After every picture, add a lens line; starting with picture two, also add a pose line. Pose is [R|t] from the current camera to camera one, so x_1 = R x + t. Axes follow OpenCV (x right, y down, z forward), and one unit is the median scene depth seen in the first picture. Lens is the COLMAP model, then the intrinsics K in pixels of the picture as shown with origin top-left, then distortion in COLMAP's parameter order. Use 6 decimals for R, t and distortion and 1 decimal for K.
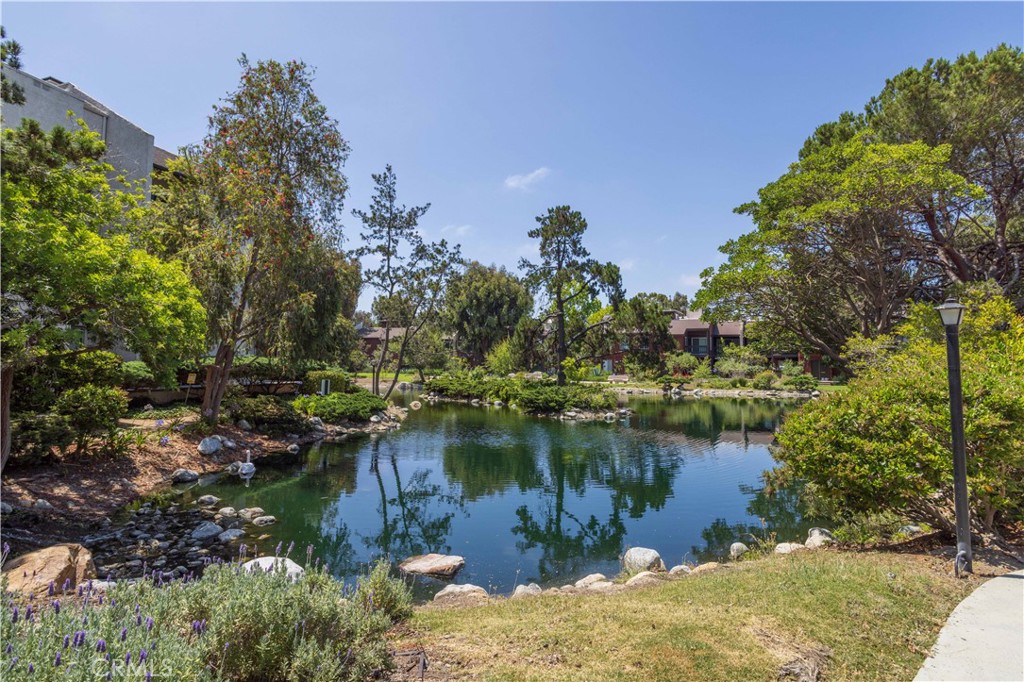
lens RADIAL K [[507.9, 0, 508.2], [0, 507.9, 332.5], [0, 0, 1]] dist [-0.039804, 0.009417]
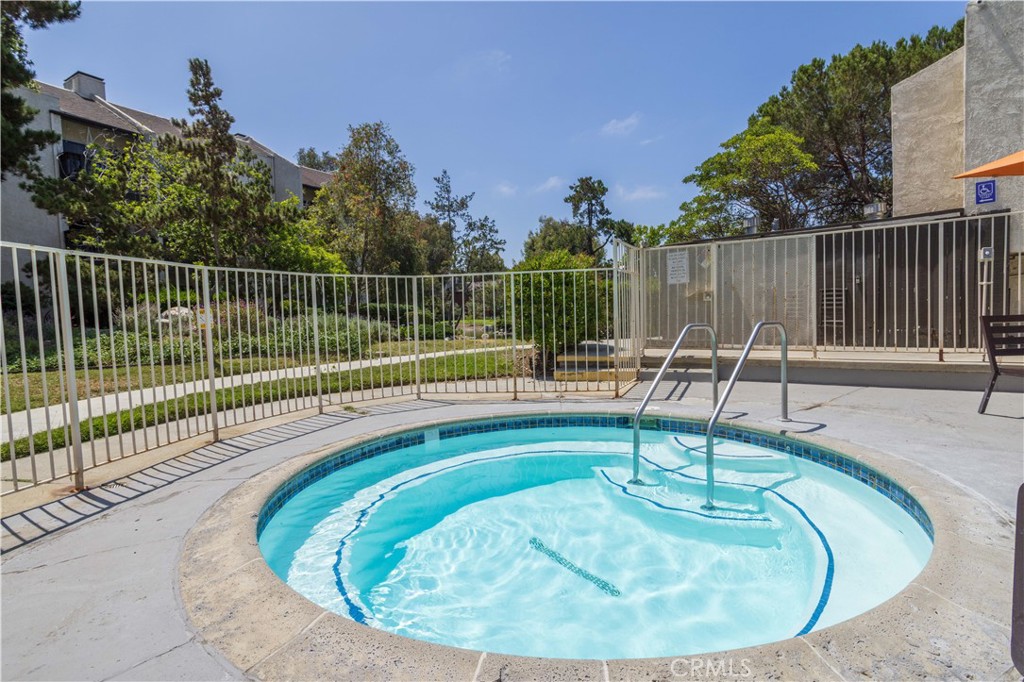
lens RADIAL K [[507.9, 0, 516.4], [0, 507.9, 340.6], [0, 0, 1]] dist [-0.039804, 0.009417]
pose [[0.982133, -0.033890, -0.185112, 0.223959], [0.054066, 0.992995, 0.105058, 0.023039], [0.180255, -0.113189, 0.977086, -0.460421]]
